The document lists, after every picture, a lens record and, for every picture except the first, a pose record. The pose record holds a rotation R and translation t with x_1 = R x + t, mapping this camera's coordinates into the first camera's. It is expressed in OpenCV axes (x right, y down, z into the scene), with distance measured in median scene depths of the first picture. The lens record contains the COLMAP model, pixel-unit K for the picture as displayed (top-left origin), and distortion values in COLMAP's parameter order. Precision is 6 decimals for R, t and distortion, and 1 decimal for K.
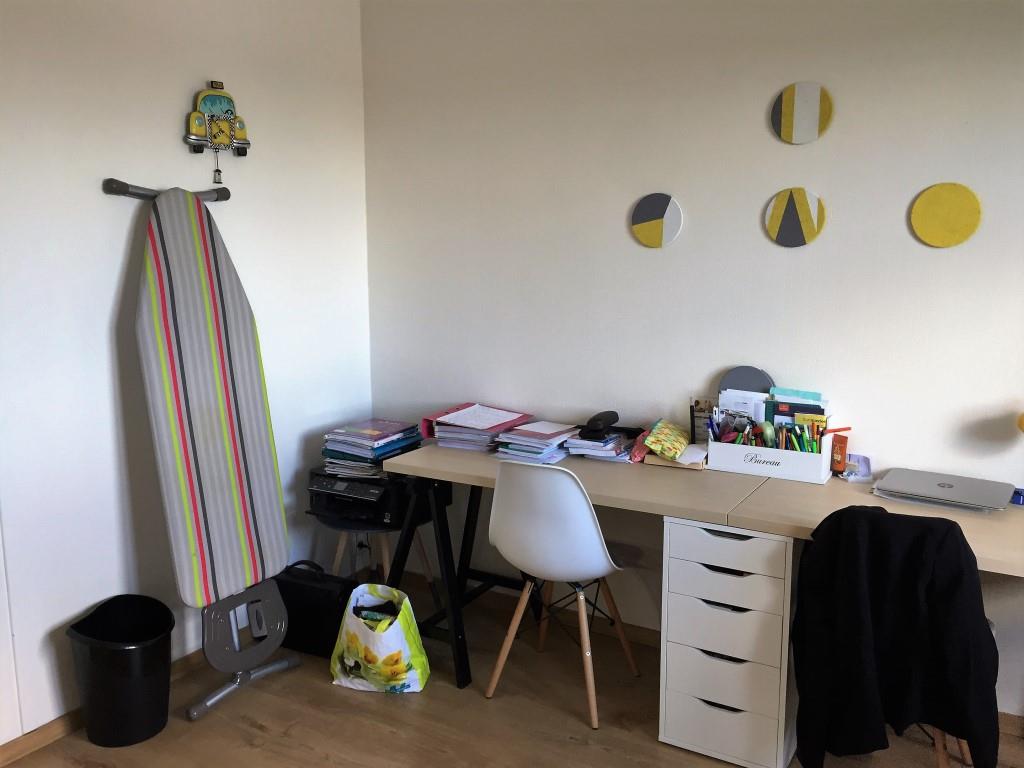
lens RADIAL K [[869.7, 0, 512.0], [0, 869.7, 384.0], [0, 0, 1]] dist [0.008270, 0.003755]
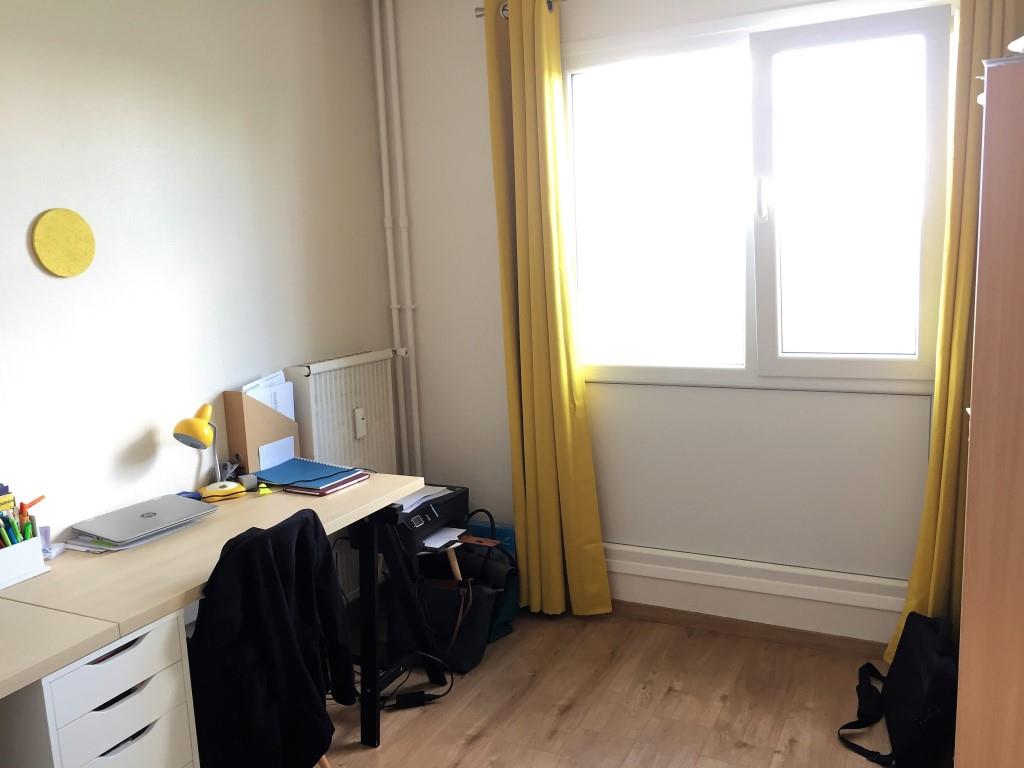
lens RADIAL K [[869.7, 0, 512.0], [0, 869.7, 384.0], [0, 0, 1]] dist [0.008270, 0.003755]
pose [[-0.106703, -0.138755, 0.984562, -0.493536], [0.199822, 0.967019, 0.157939, -0.101344], [-0.974005, 0.213589, -0.075458, 0.648960]]
